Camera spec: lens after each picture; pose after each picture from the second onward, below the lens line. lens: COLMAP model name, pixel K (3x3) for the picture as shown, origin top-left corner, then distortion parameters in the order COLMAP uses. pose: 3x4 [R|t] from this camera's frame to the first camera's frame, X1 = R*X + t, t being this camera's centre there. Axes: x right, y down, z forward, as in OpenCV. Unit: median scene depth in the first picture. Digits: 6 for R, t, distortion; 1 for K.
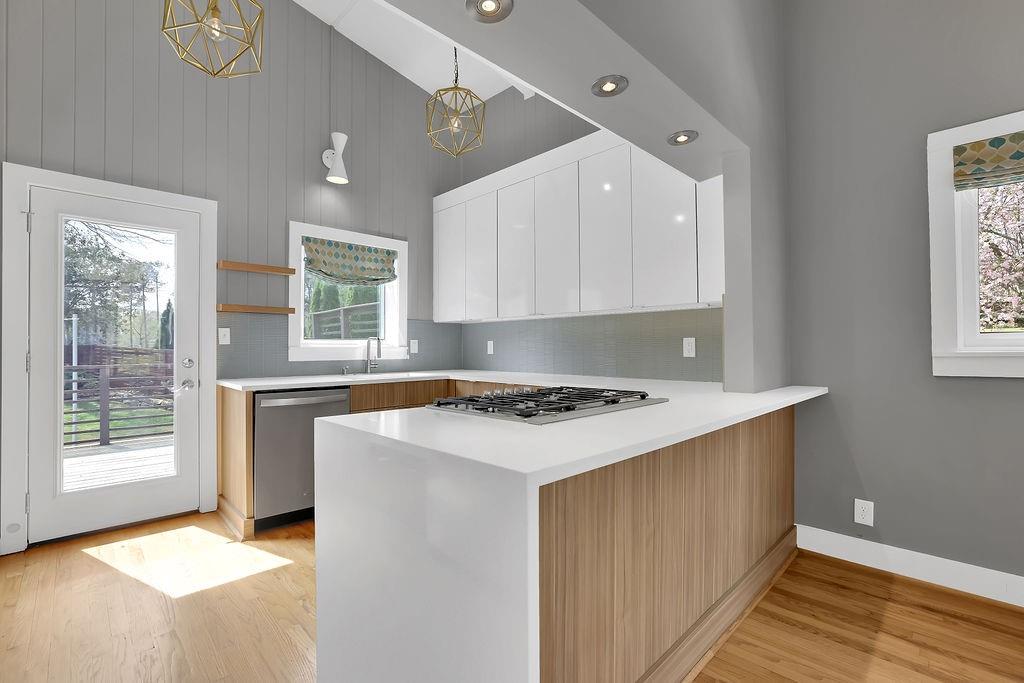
lens RADIAL K [[457.5, 0, 507.3], [0, 457.5, 340.6], [0, 0, 1]] dist [-0.049272, 0.019000]
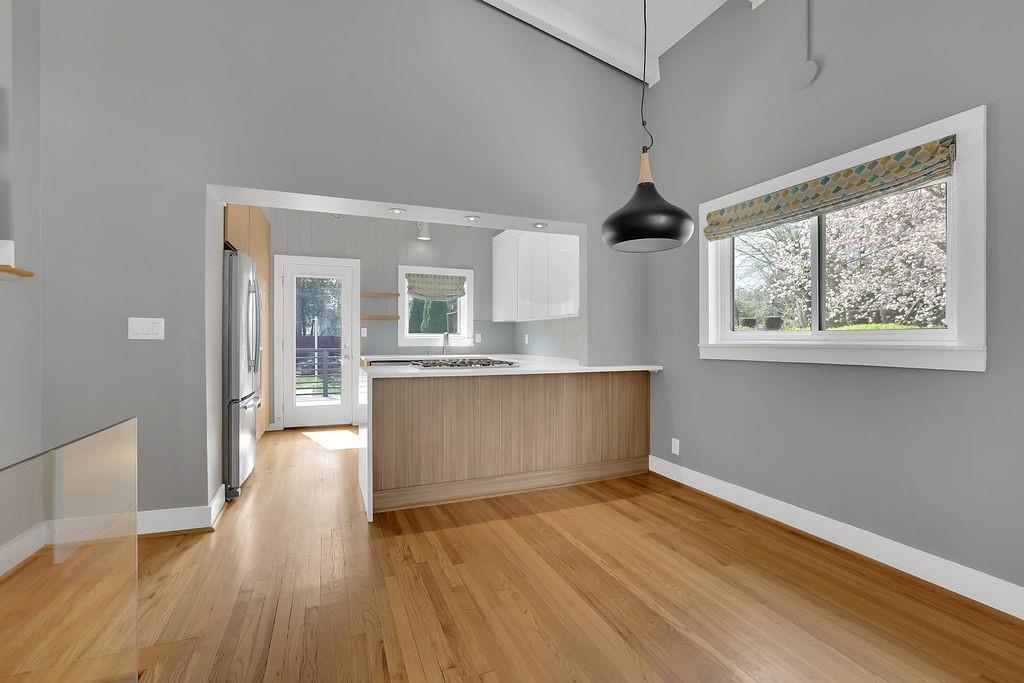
lens RADIAL K [[457.5, 0, 507.3], [0, 457.5, 340.6], [0, 0, 1]] dist [-0.049272, 0.019000]
pose [[0.921922, 0.006237, -0.387326, 0.564581], [0.001694, 0.999796, 0.020131, -0.011292], [0.387372, -0.019215, 0.921723, -0.440459]]
